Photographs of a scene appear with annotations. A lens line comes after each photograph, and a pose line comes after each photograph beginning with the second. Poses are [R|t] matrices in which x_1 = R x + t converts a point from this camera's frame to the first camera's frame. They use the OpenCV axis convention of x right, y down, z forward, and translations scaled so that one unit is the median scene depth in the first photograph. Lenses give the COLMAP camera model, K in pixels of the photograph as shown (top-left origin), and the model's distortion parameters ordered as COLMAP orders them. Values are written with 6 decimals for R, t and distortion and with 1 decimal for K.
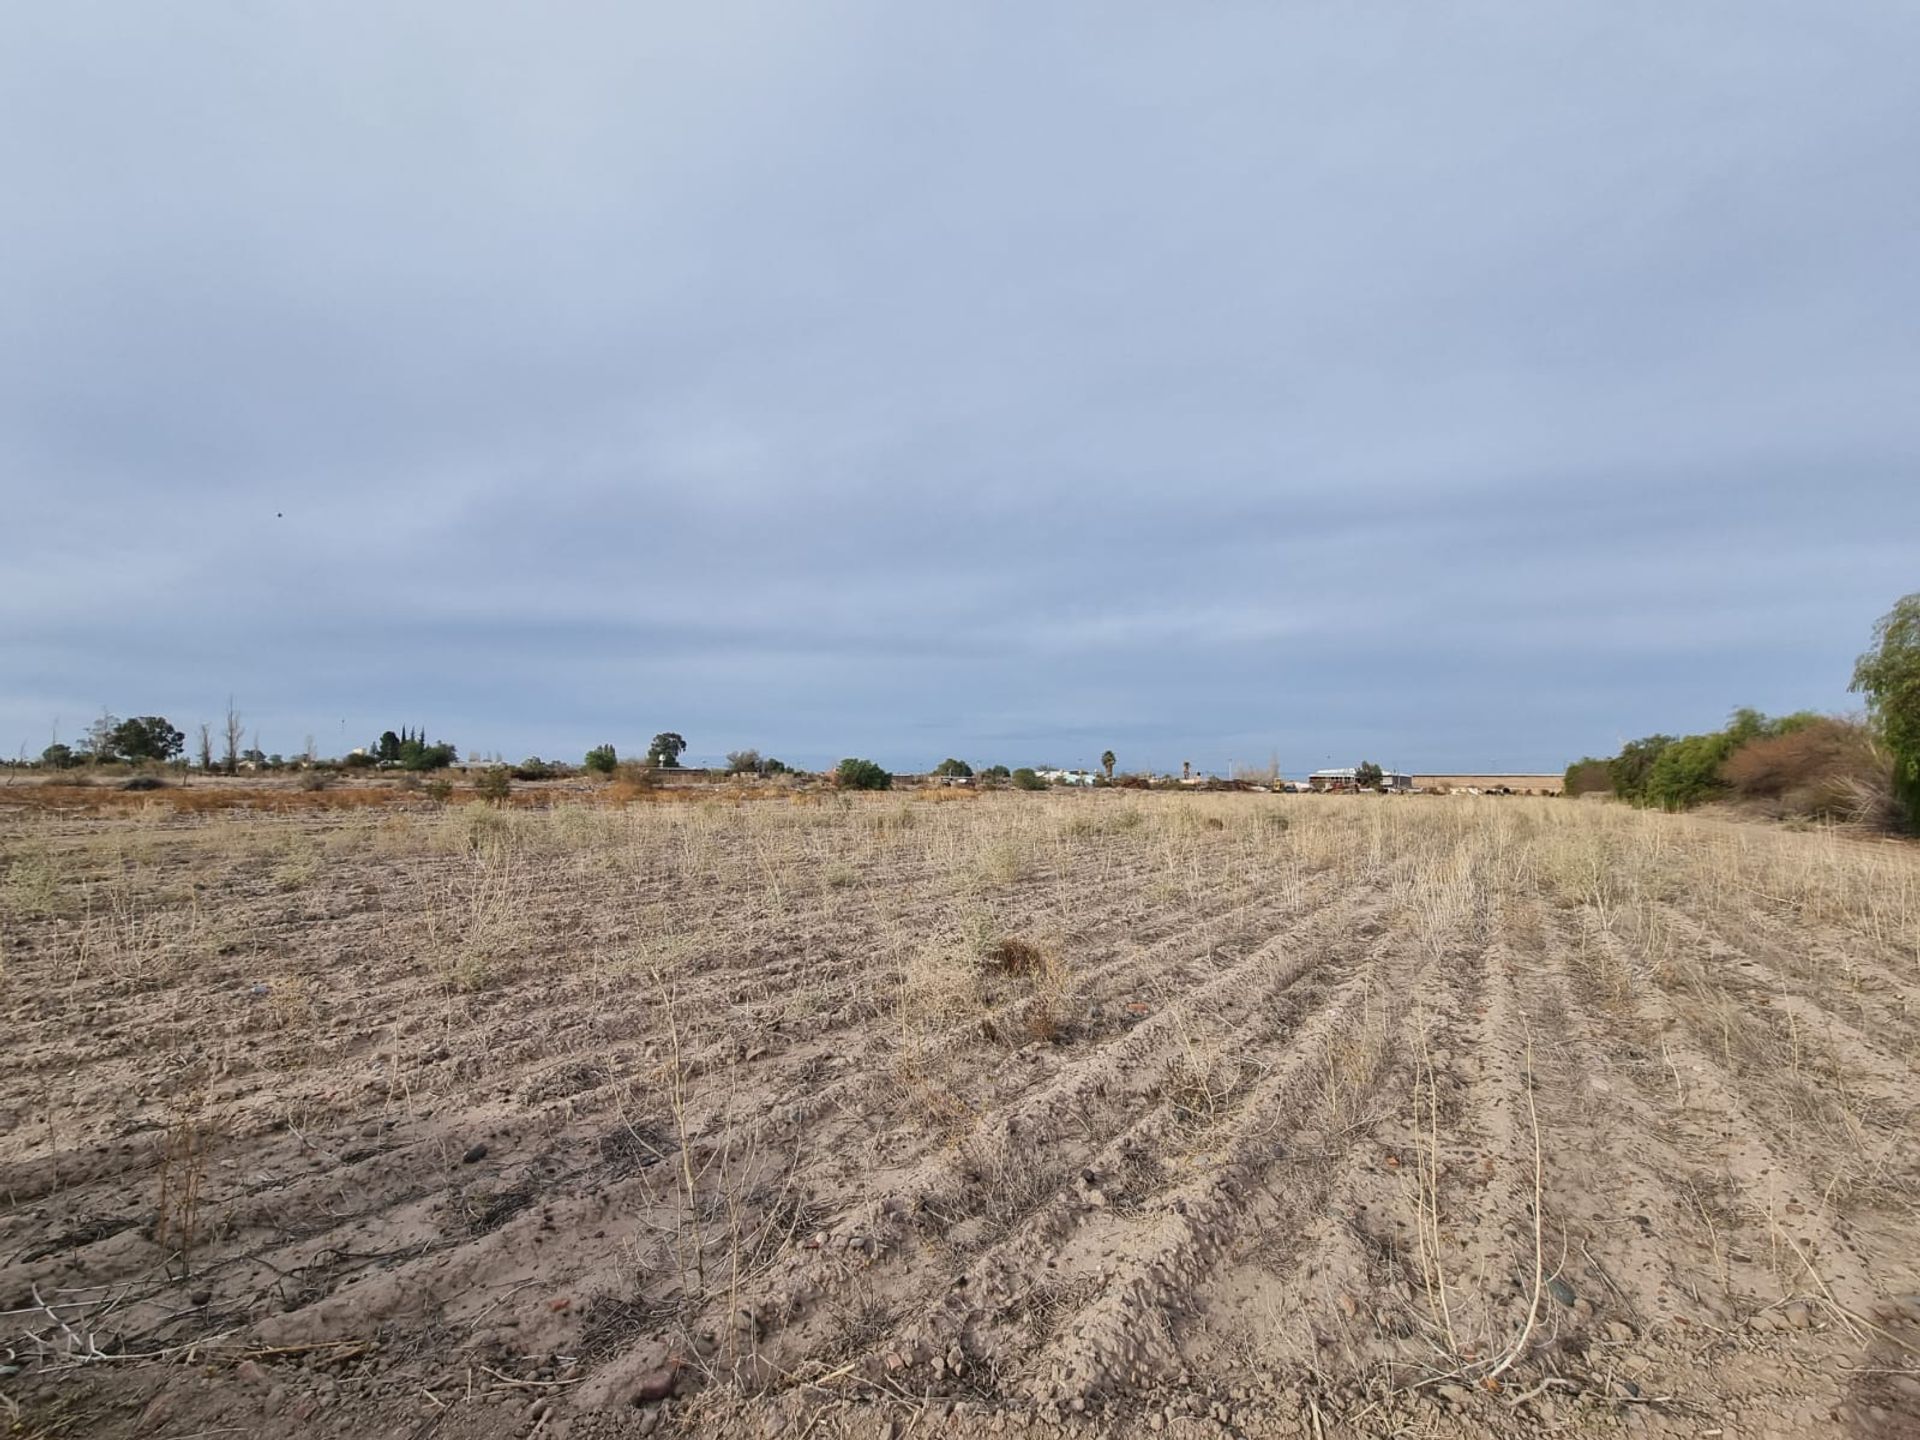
lens RADIAL K [[775.3, 0, 970.6], [0, 775.3, 710.5], [0, 0, 1]] dist [-0.003186, -0.000355]
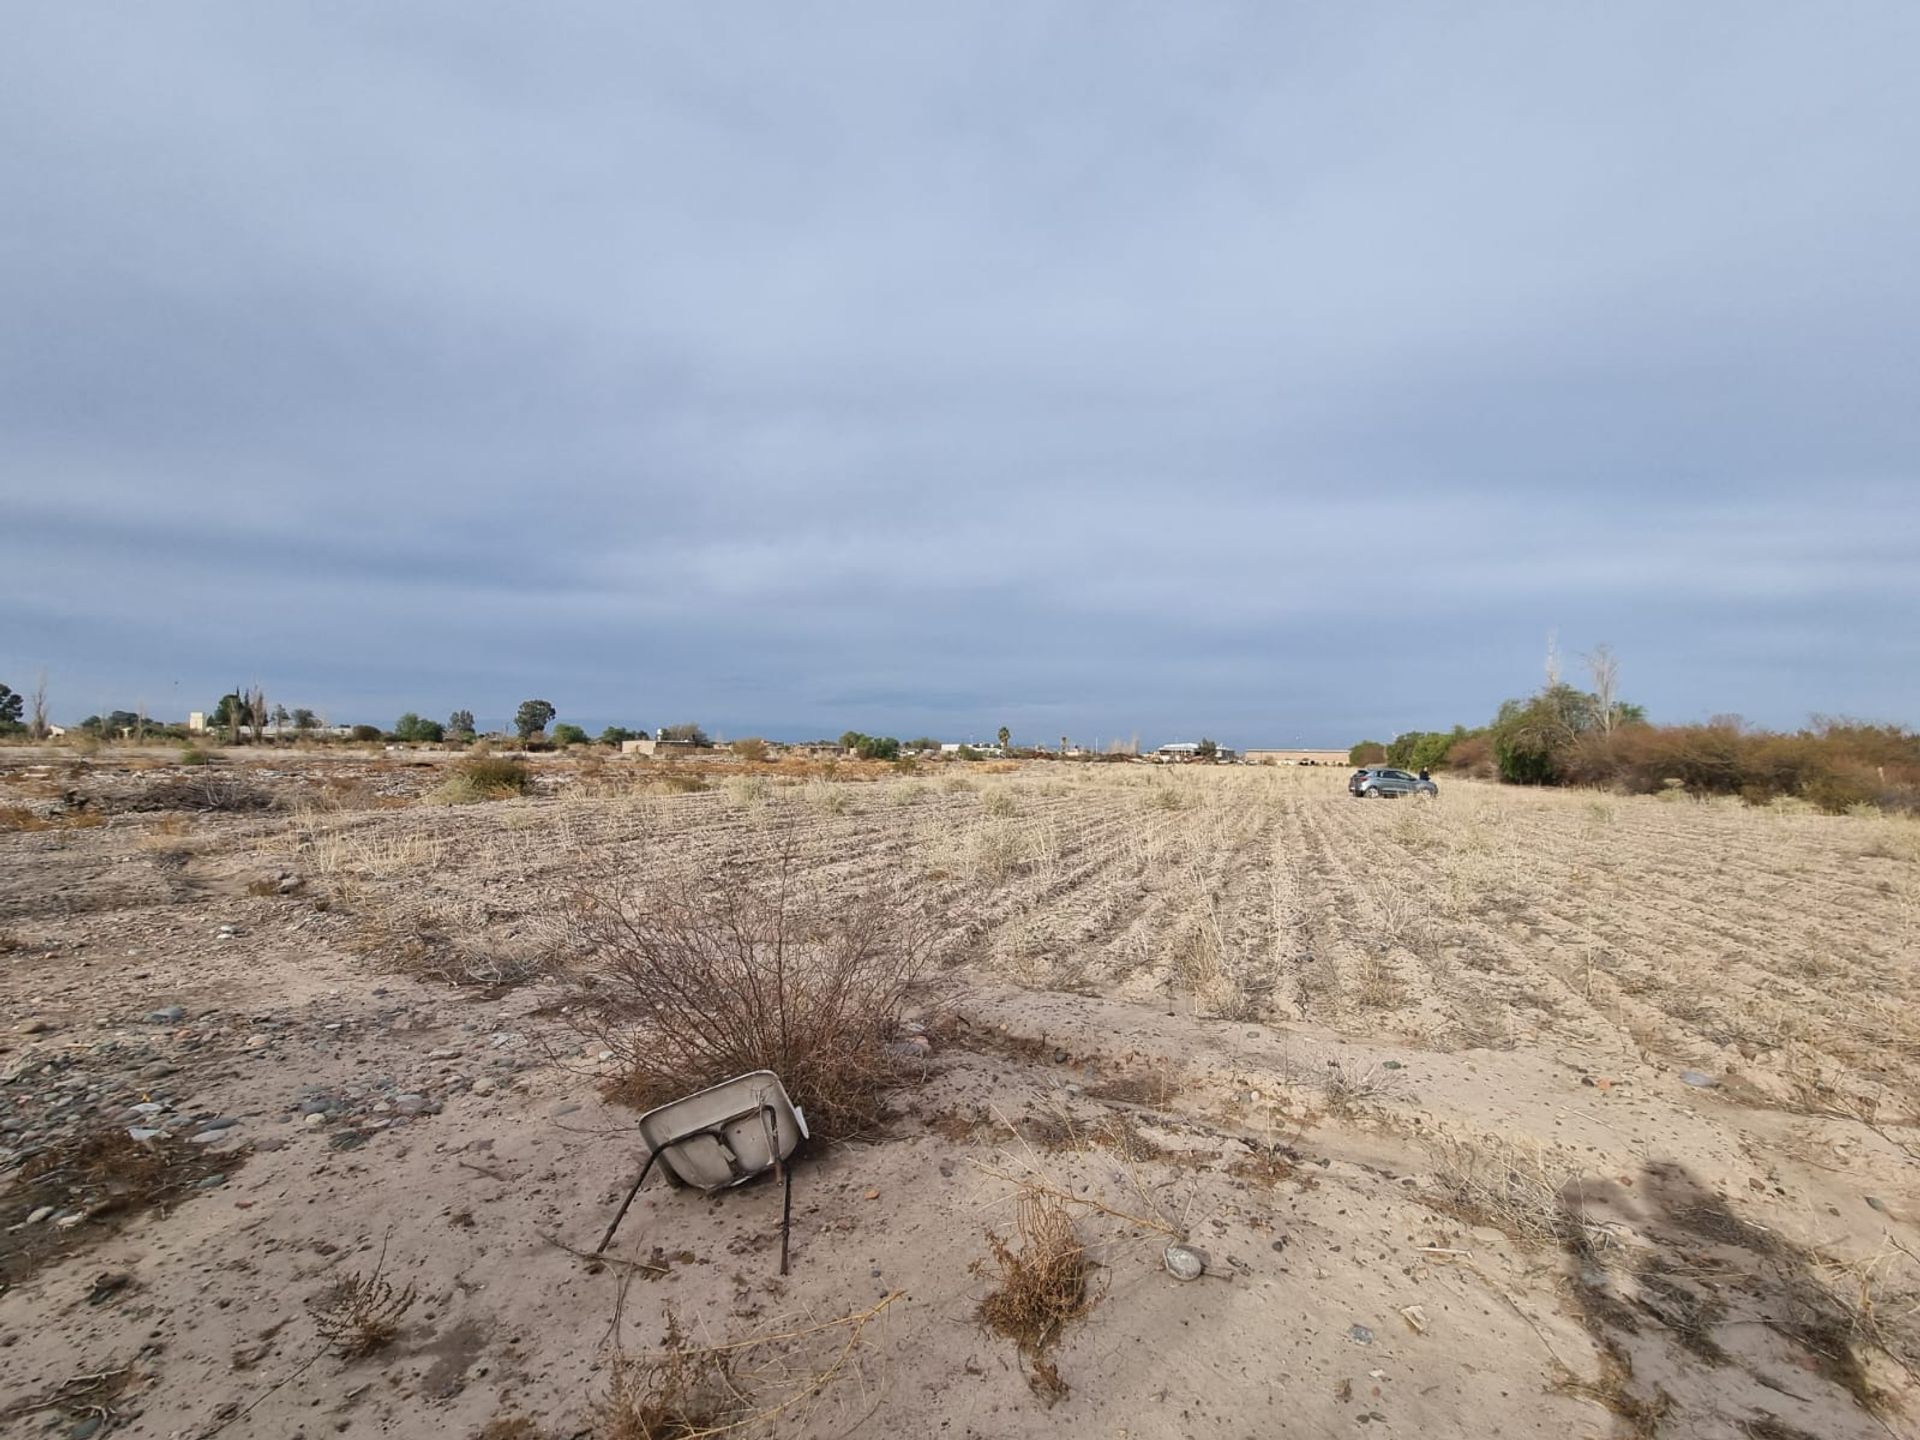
lens RADIAL K [[775.3, 0, 965.9], [0, 775.3, 708.1], [0, 0, 1]] dist [-0.003186, -0.000355]
pose [[0.975925, 0.017574, 0.217399, -0.173501], [-0.025645, 0.999080, 0.034359, -0.020526], [-0.216595, -0.039106, 0.975478, -0.173582]]
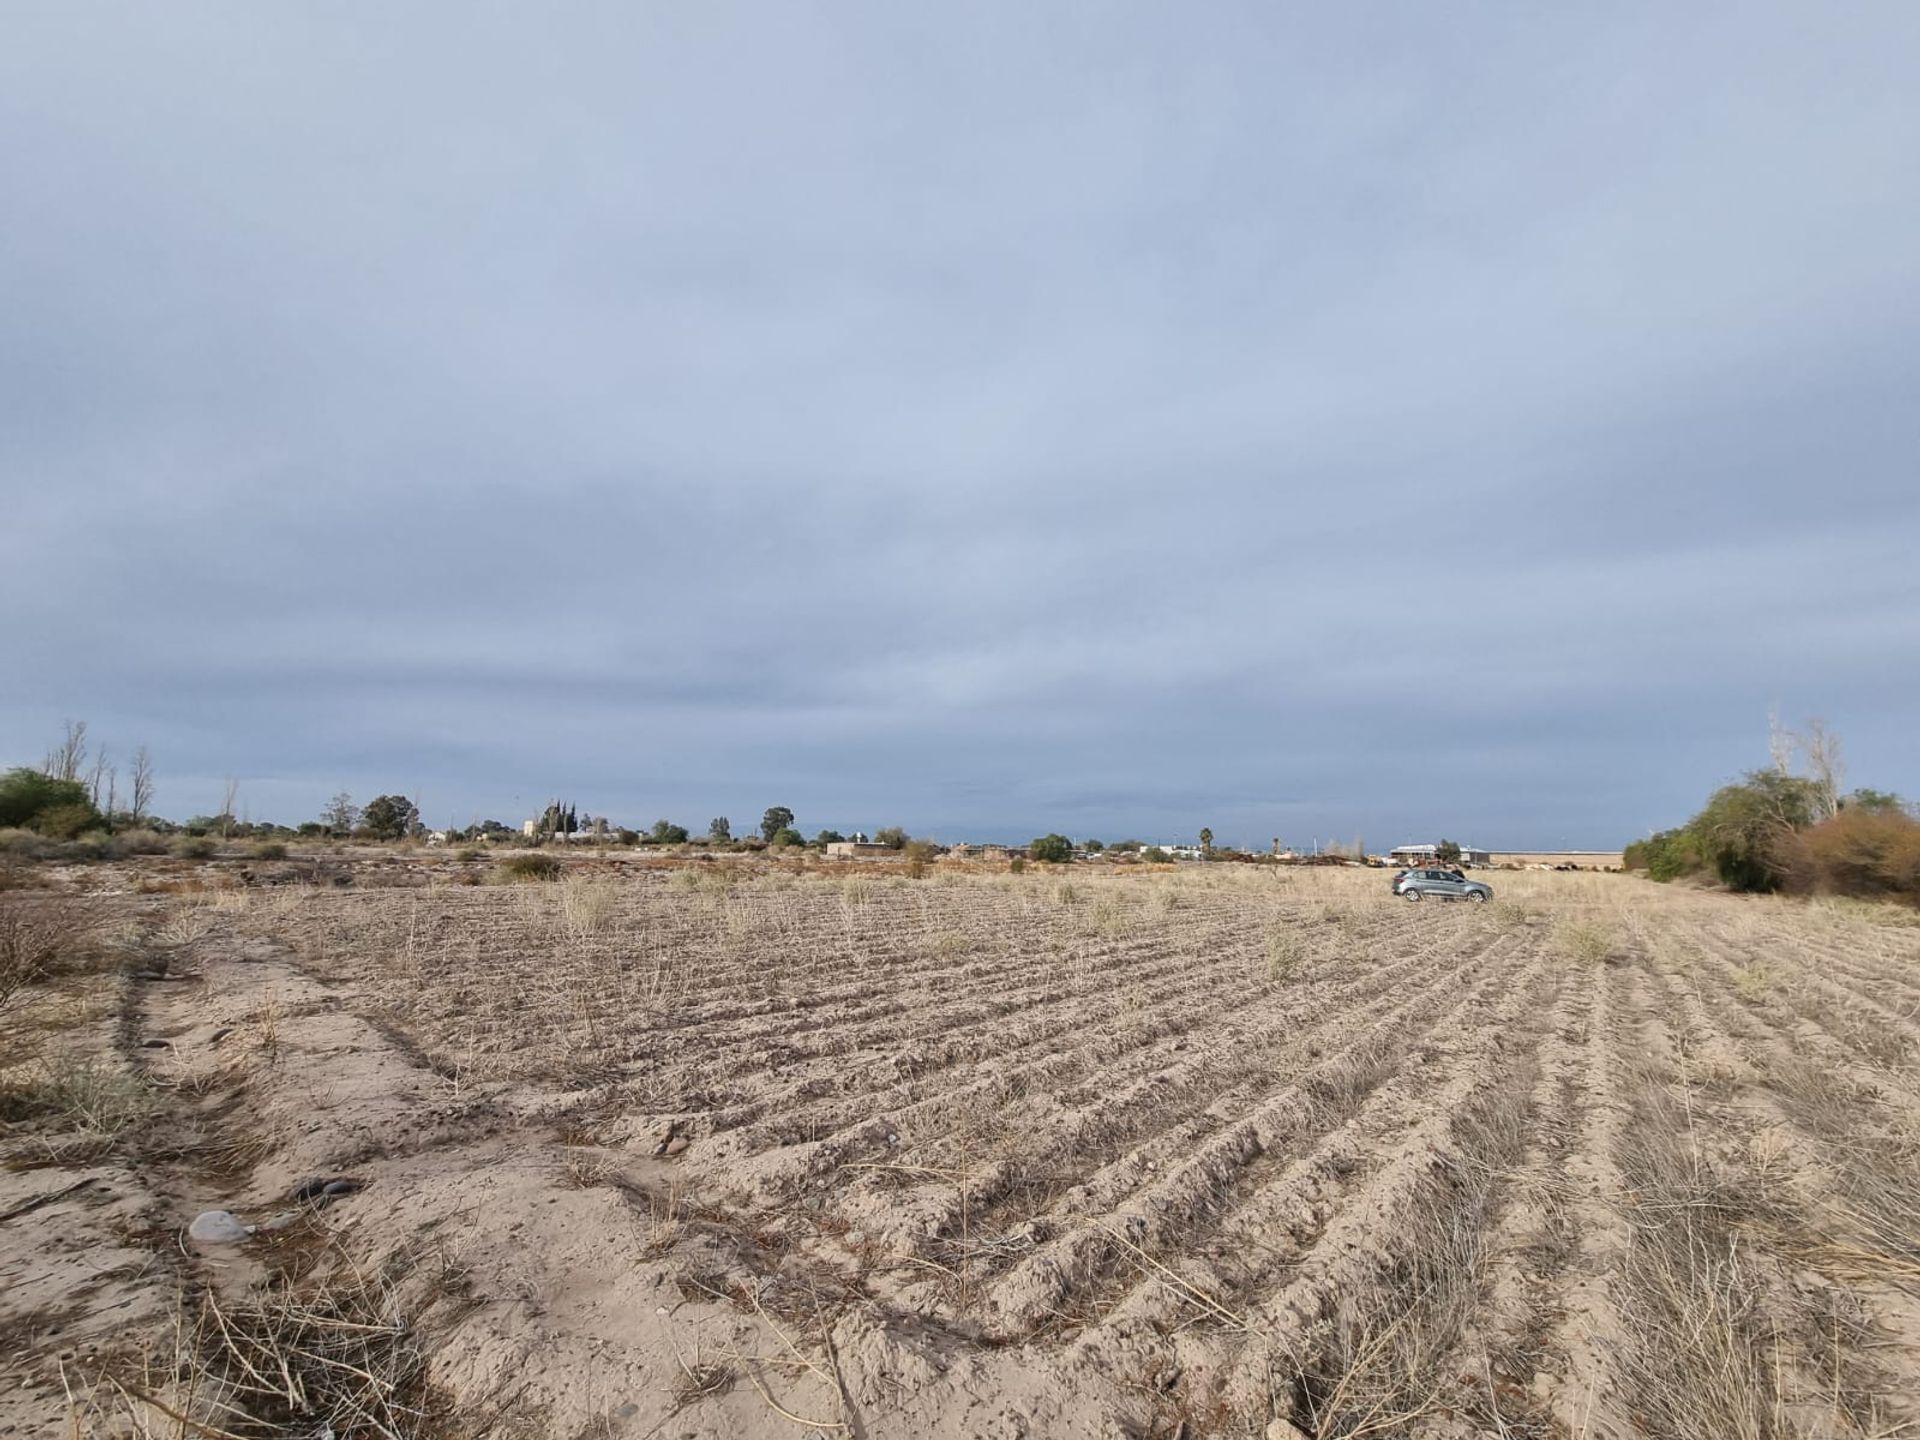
lens RADIAL K [[775.3, 0, 968.8], [0, 775.3, 719.7], [0, 0, 1]] dist [-0.003186, -0.000355]
pose [[0.997899, -0.004078, -0.064654, -0.119187], [-0.000941, 0.996999, -0.077403, -0.021886], [0.064776, 0.077301, 0.994901, -0.196413]]
